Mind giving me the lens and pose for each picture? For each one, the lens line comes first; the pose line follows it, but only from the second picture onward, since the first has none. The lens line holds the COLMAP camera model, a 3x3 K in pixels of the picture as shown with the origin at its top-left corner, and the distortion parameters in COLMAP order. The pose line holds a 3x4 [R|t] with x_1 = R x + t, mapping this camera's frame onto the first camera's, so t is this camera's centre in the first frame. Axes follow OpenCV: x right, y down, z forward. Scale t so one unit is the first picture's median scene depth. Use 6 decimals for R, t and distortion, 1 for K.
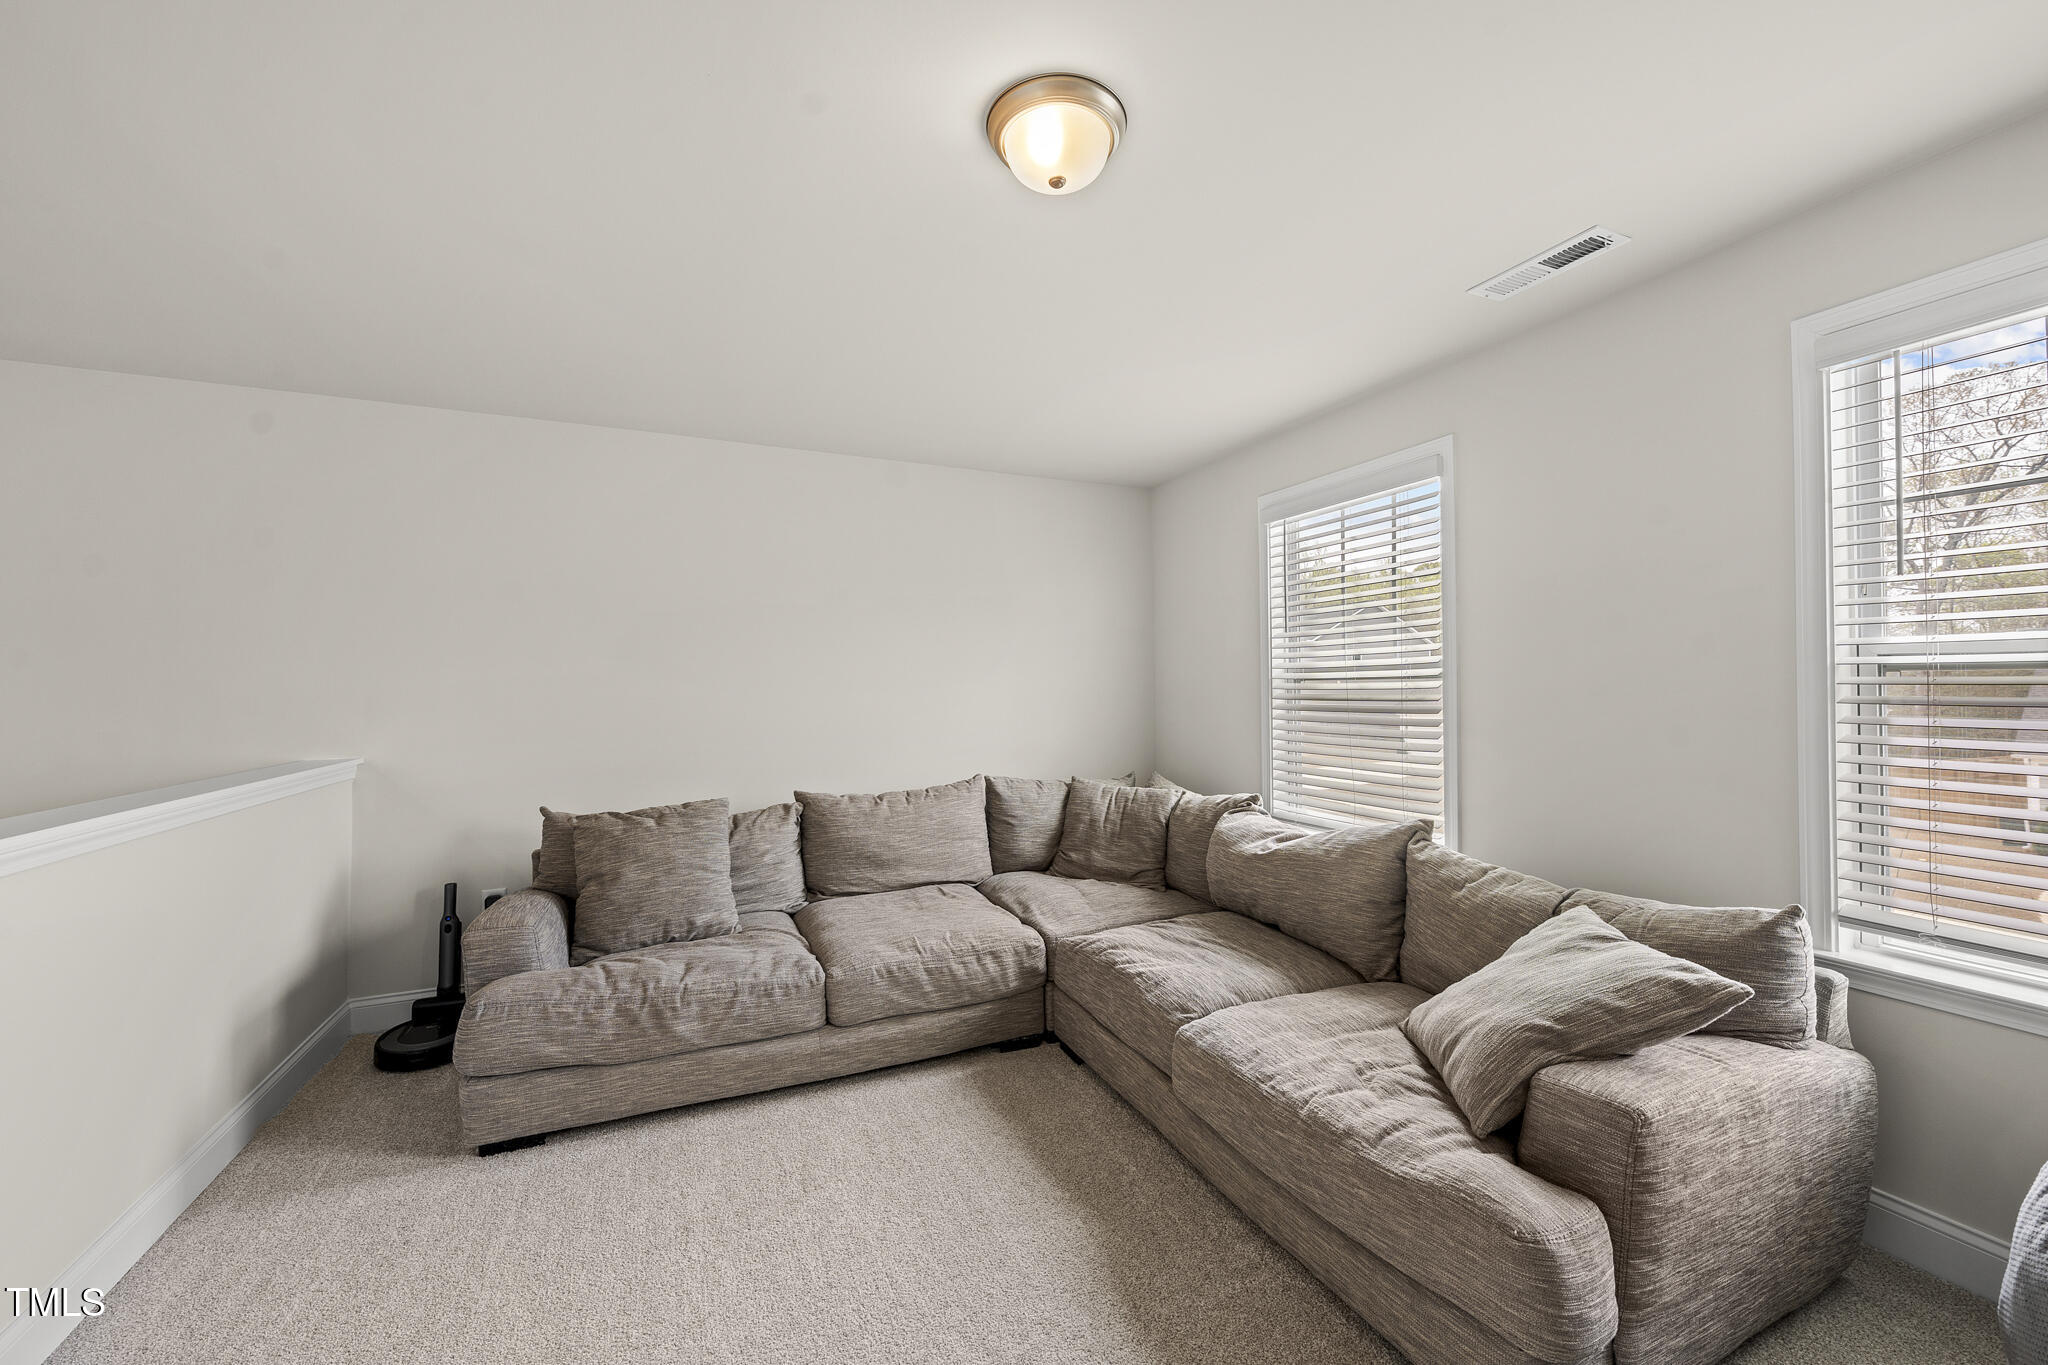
lens RADIAL K [[797.1, 0, 1014.8], [0, 797.1, 684.1], [0, 0, 1]] dist [-0.000783, -0.000301]
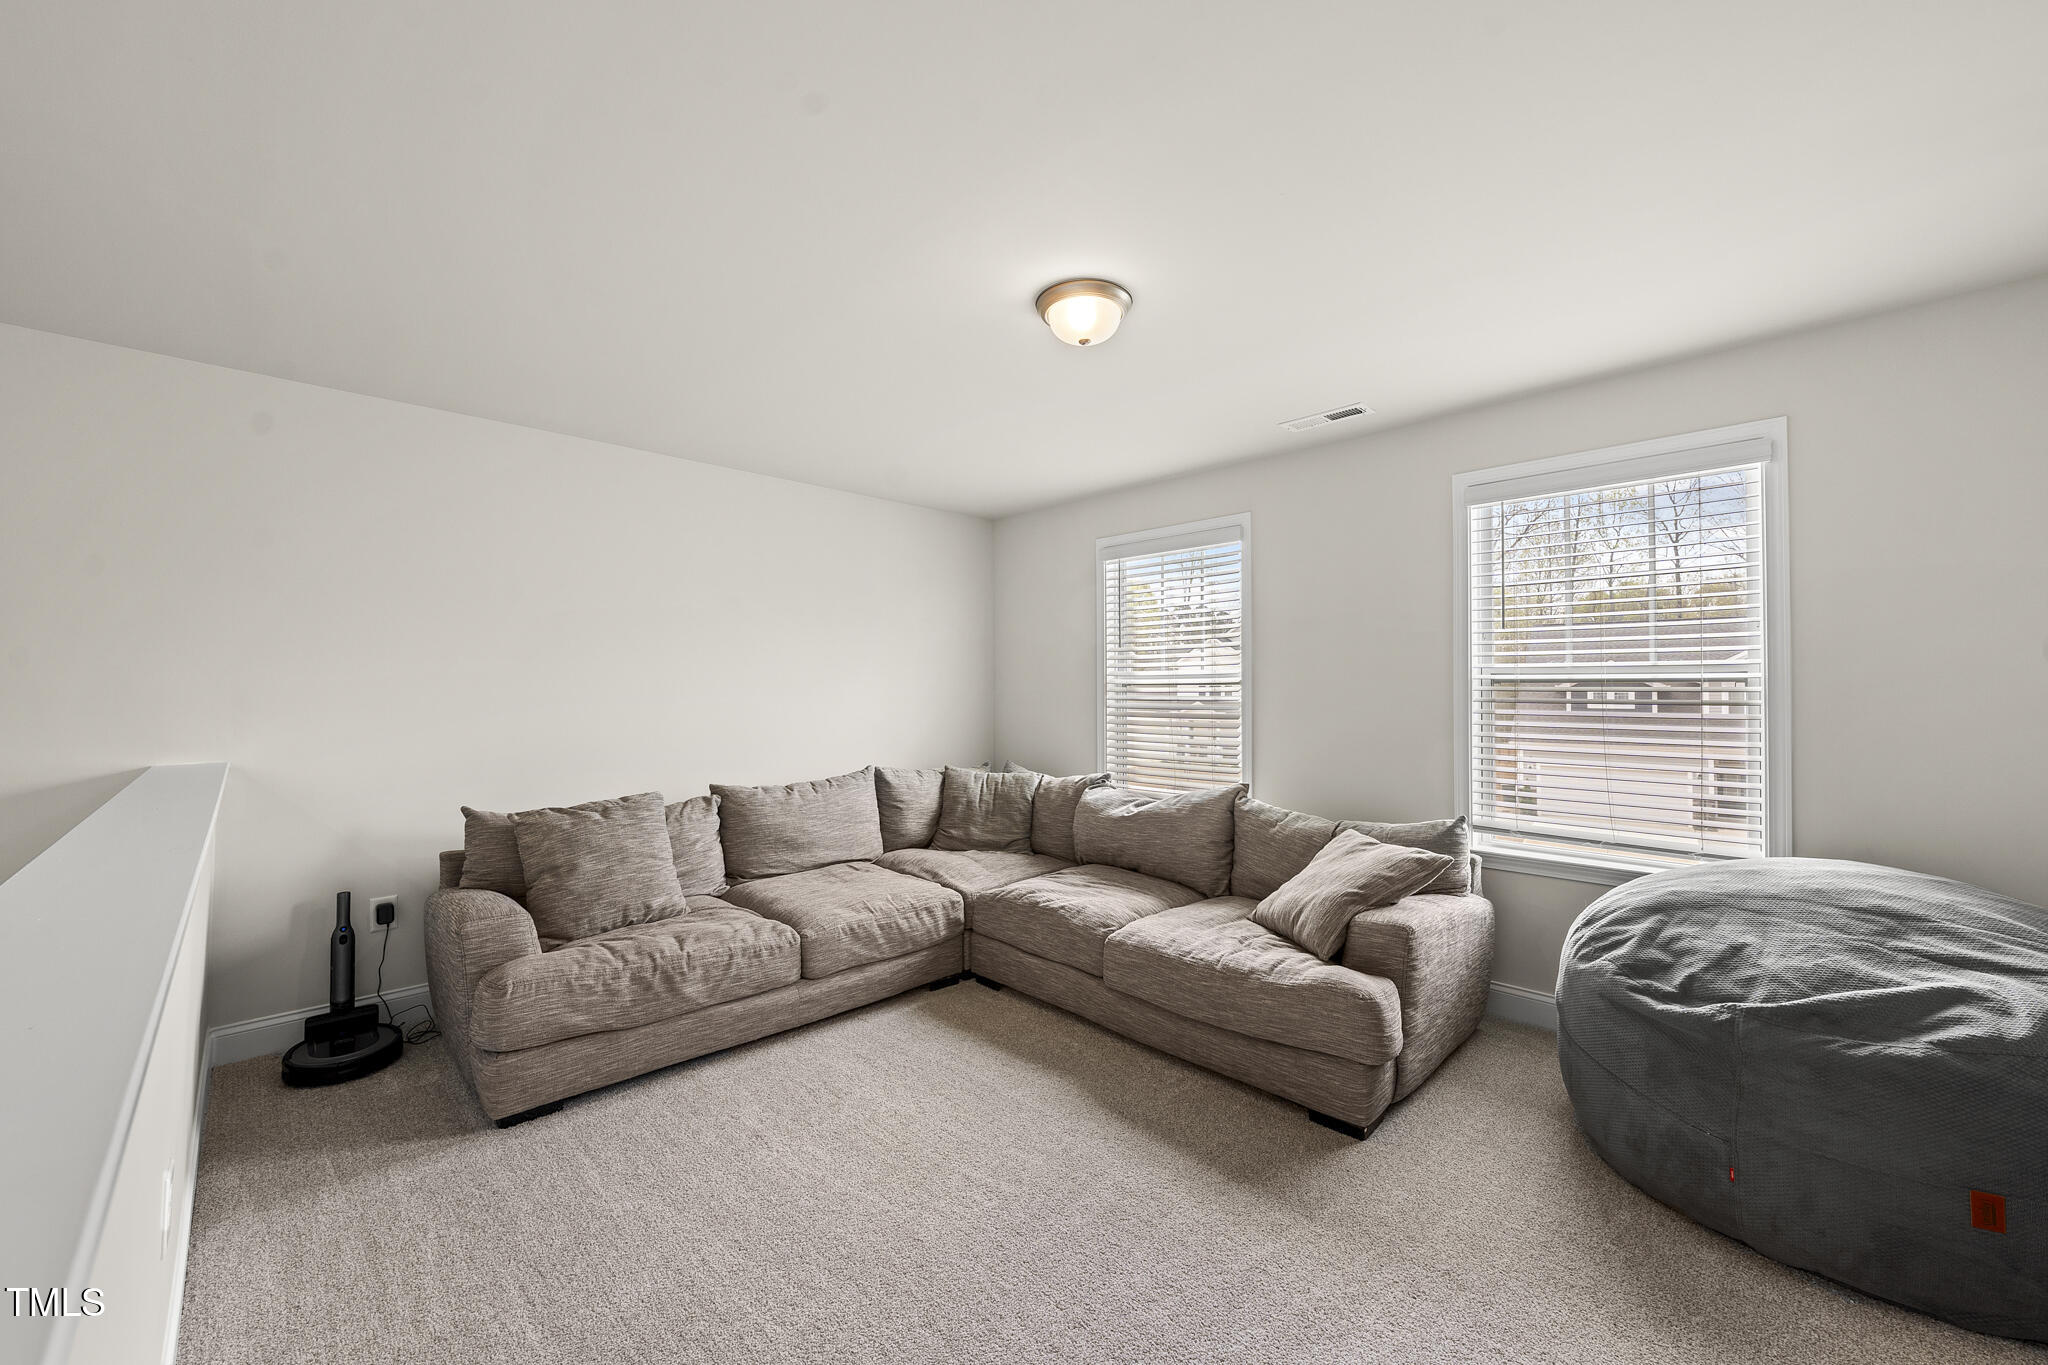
lens RADIAL K [[797.1, 0, 1018.4], [0, 797.1, 686.9], [0, 0, 1]] dist [-0.000783, -0.000301]
pose [[0.939466, 0.007684, 0.342555, -0.369367], [-0.007576, 0.999970, -0.001653, 0.001981], [-0.342557, -0.001043, 0.939496, -0.215679]]
